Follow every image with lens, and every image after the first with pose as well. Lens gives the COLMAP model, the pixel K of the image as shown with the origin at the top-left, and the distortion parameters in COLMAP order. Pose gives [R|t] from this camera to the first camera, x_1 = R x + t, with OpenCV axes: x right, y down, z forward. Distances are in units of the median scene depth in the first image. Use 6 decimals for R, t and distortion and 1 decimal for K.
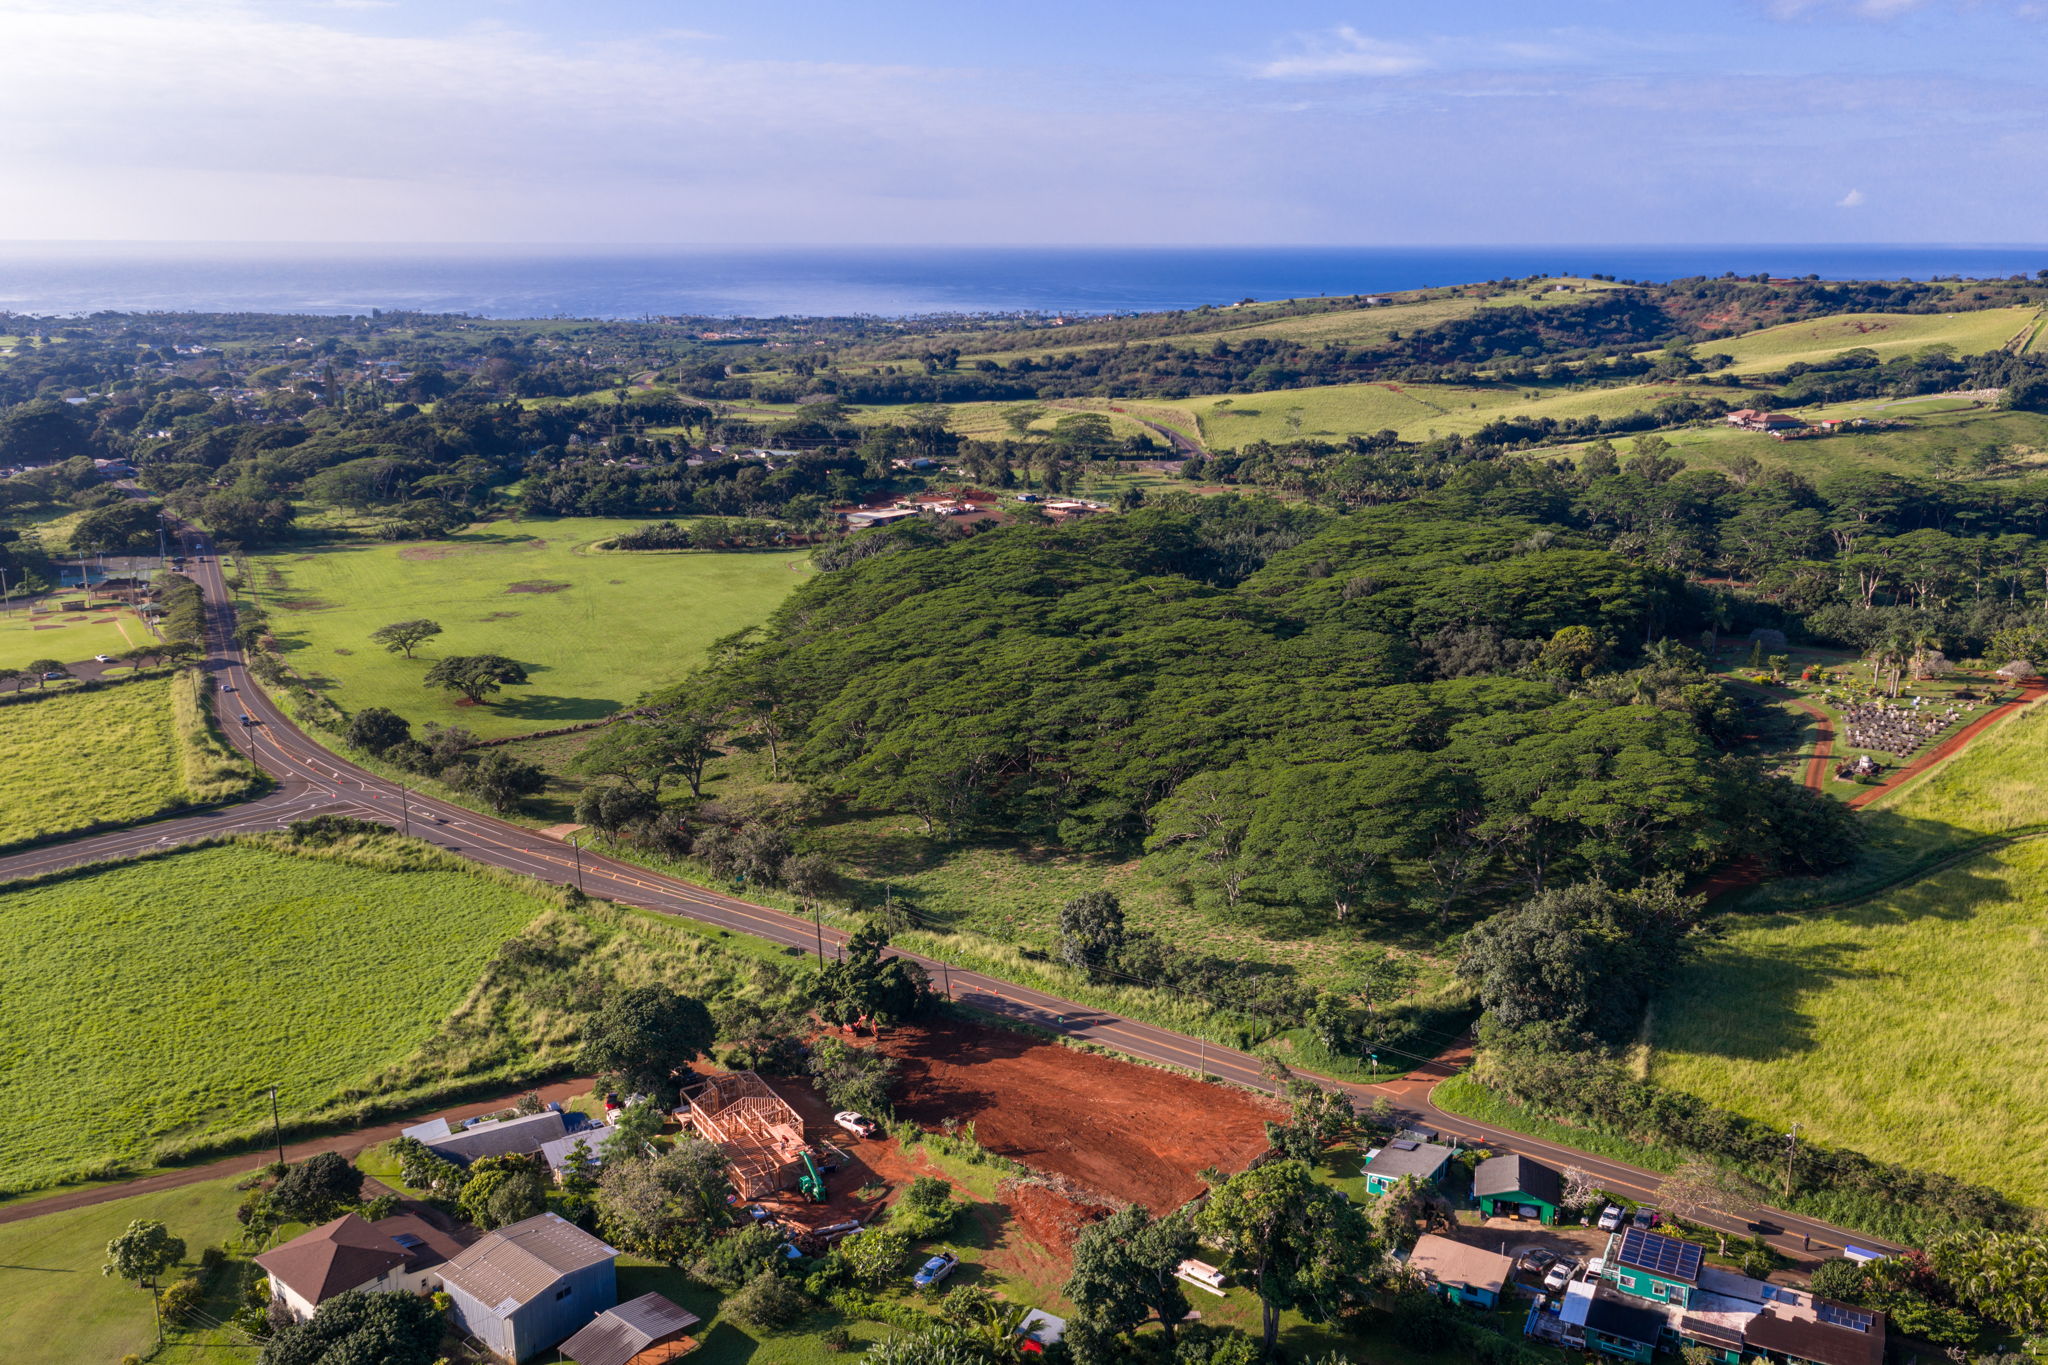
lens RADIAL K [[1691.7, 0, 1028.7], [0, 1691.7, 690.1], [0, 0, 1]] dist [0.030893, 0.000584]
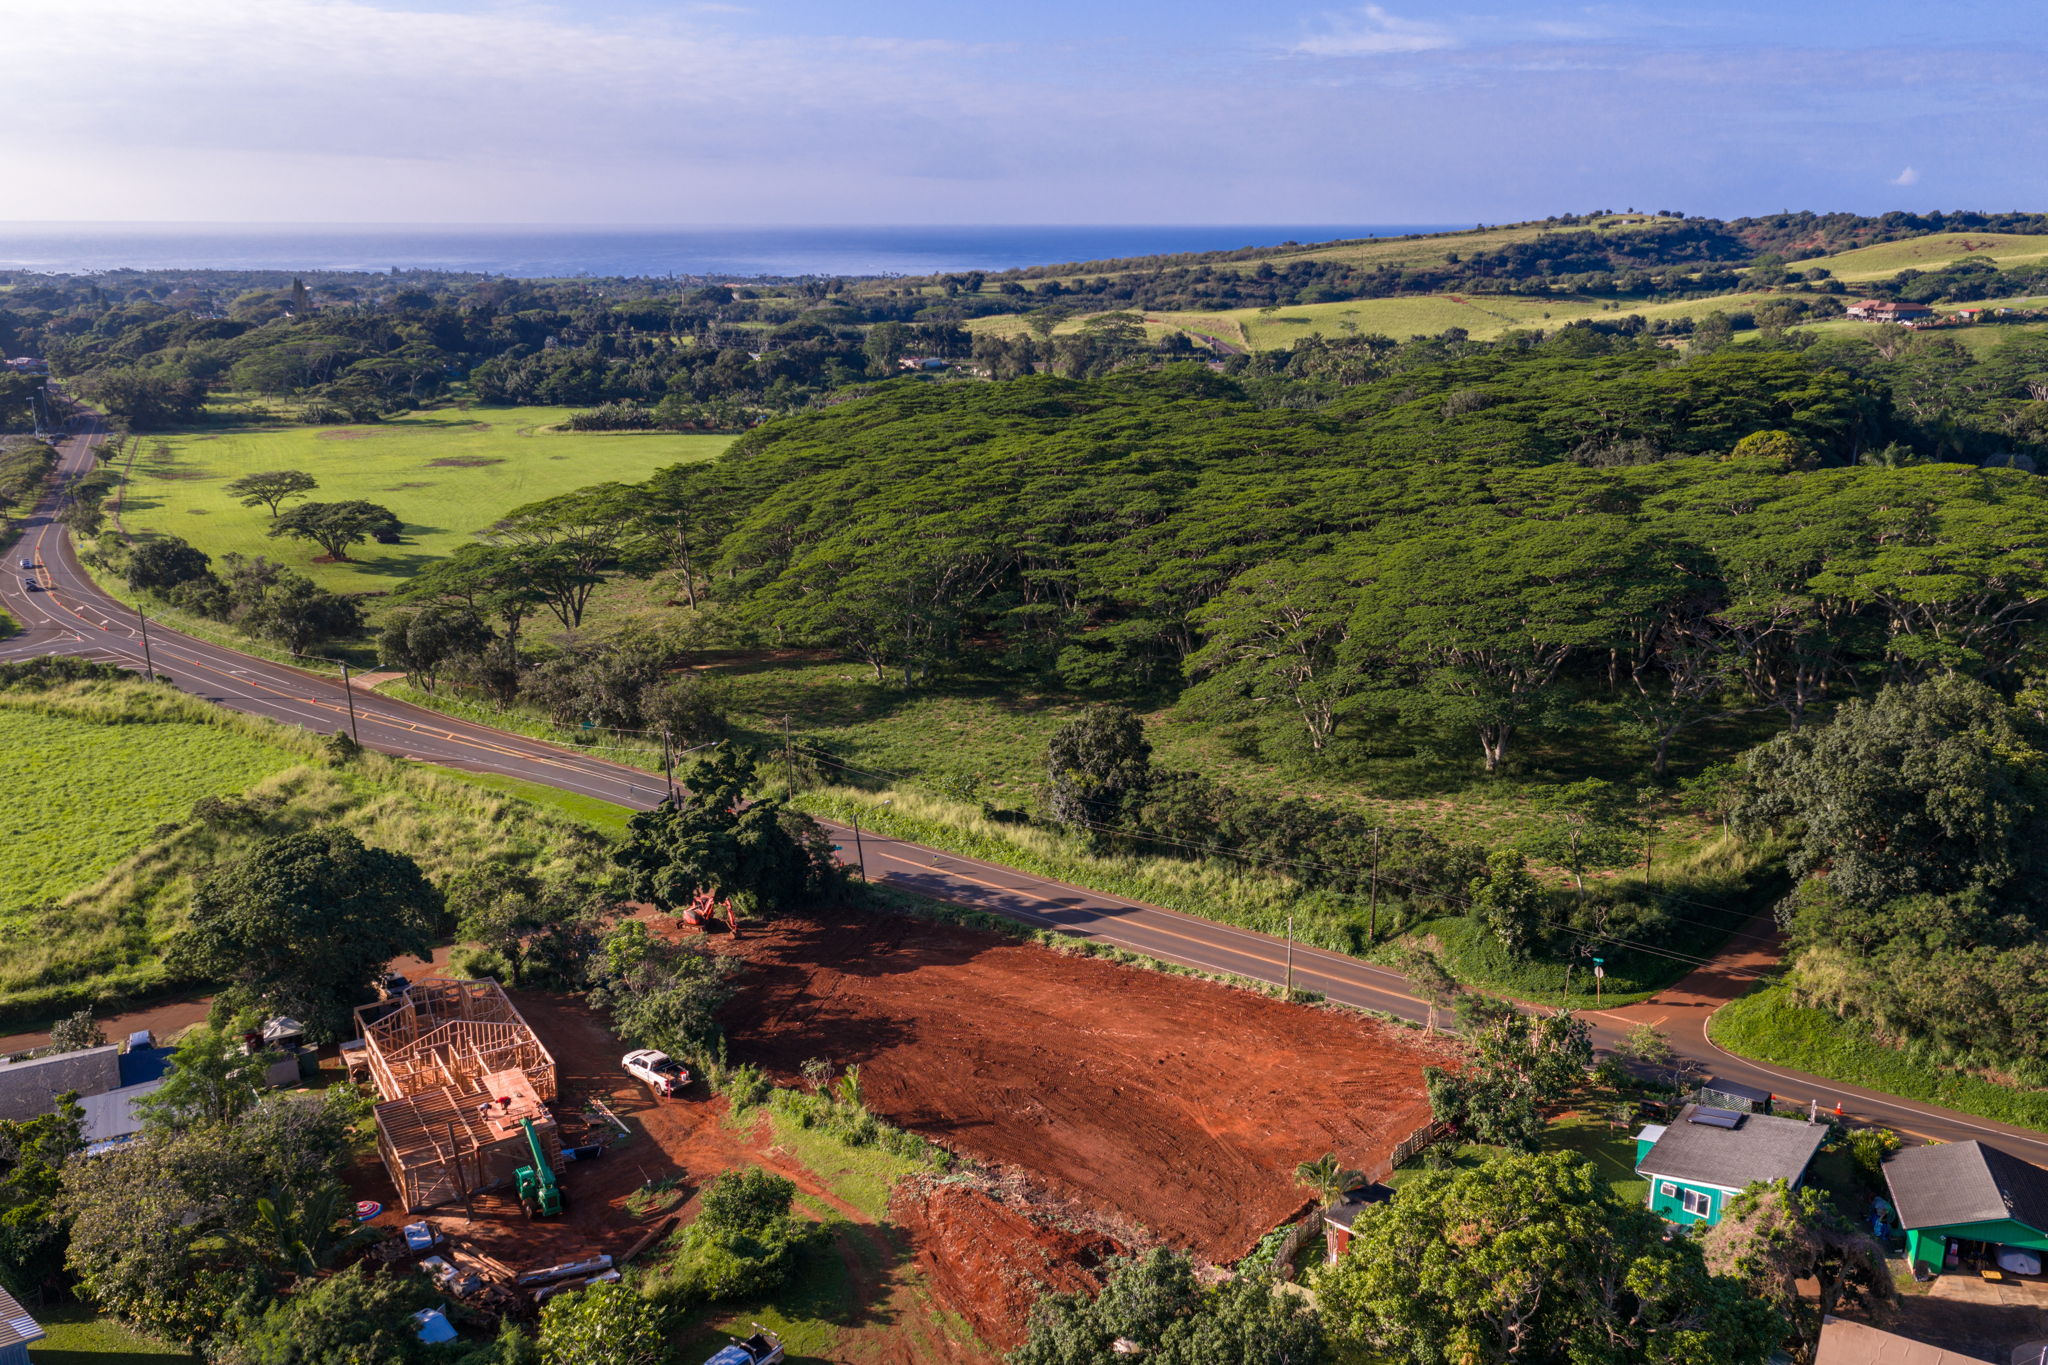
lens RADIAL K [[1691.7, 0, 1028.7], [0, 1691.7, 690.1], [0, 0, 1]] dist [0.030893, 0.000584]
pose [[0.999777, 0.005336, -0.020433, 0.024001], [-0.005139, 0.999940, 0.009648, 0.104415], [0.020483, -0.009541, 0.999745, 0.374784]]
